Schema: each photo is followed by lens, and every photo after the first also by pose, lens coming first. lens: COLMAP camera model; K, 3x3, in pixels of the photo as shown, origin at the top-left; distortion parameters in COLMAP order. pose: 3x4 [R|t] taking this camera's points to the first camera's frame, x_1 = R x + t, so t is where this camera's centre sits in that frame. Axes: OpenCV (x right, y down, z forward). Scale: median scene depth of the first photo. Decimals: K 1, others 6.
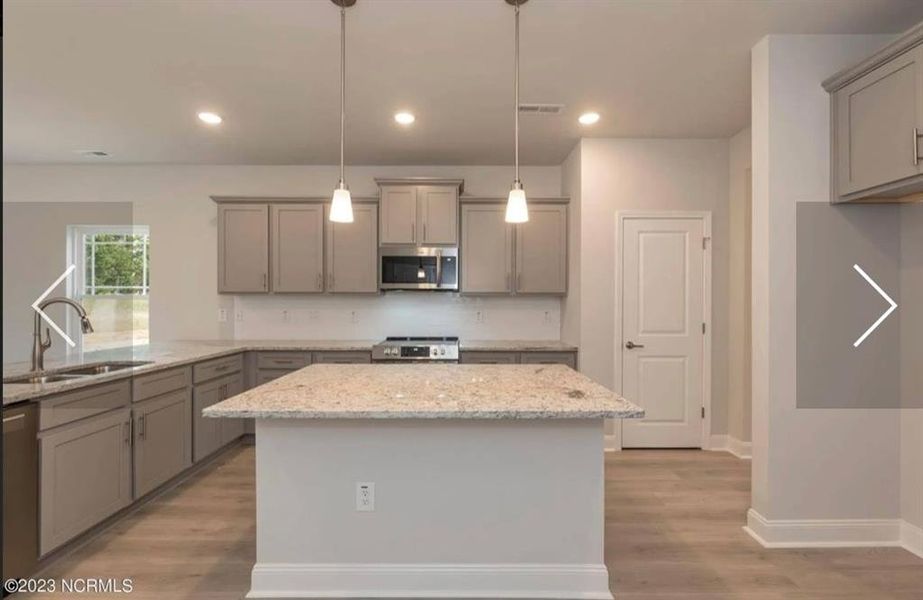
lens RADIAL K [[398.2, 0, 463.0], [0, 398.2, 308.8], [0, 0, 1]] dist [-0.004590, -0.000785]
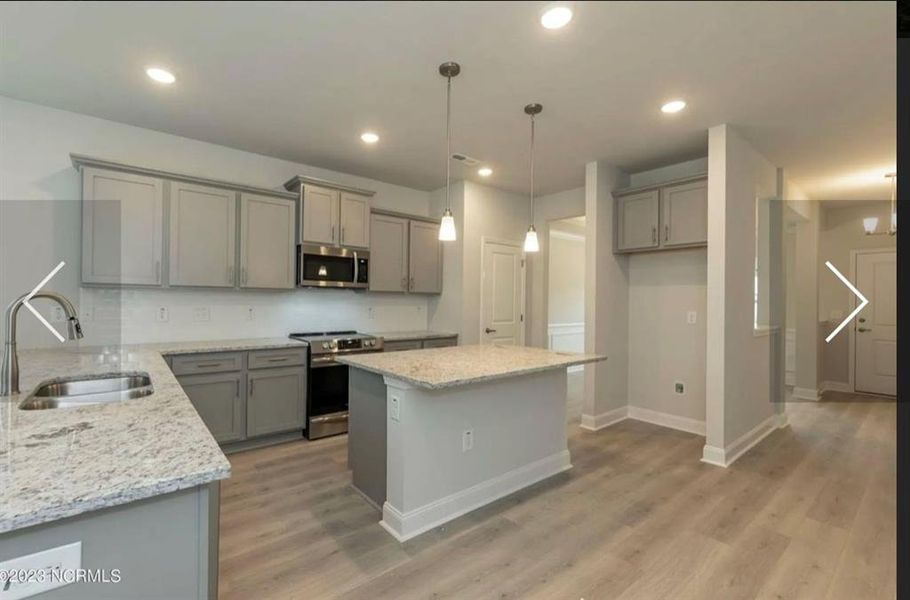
lens RADIAL K [[383.1, 0, 453.3], [0, 383.1, 306.9], [0, 0, 1]] dist [-0.003006, -0.000354]
pose [[0.780851, -0.003339, 0.624708, -0.551990], [0.000267, 0.999987, 0.005011, -0.000670], [-0.624717, -0.003746, 0.780842, -0.006588]]
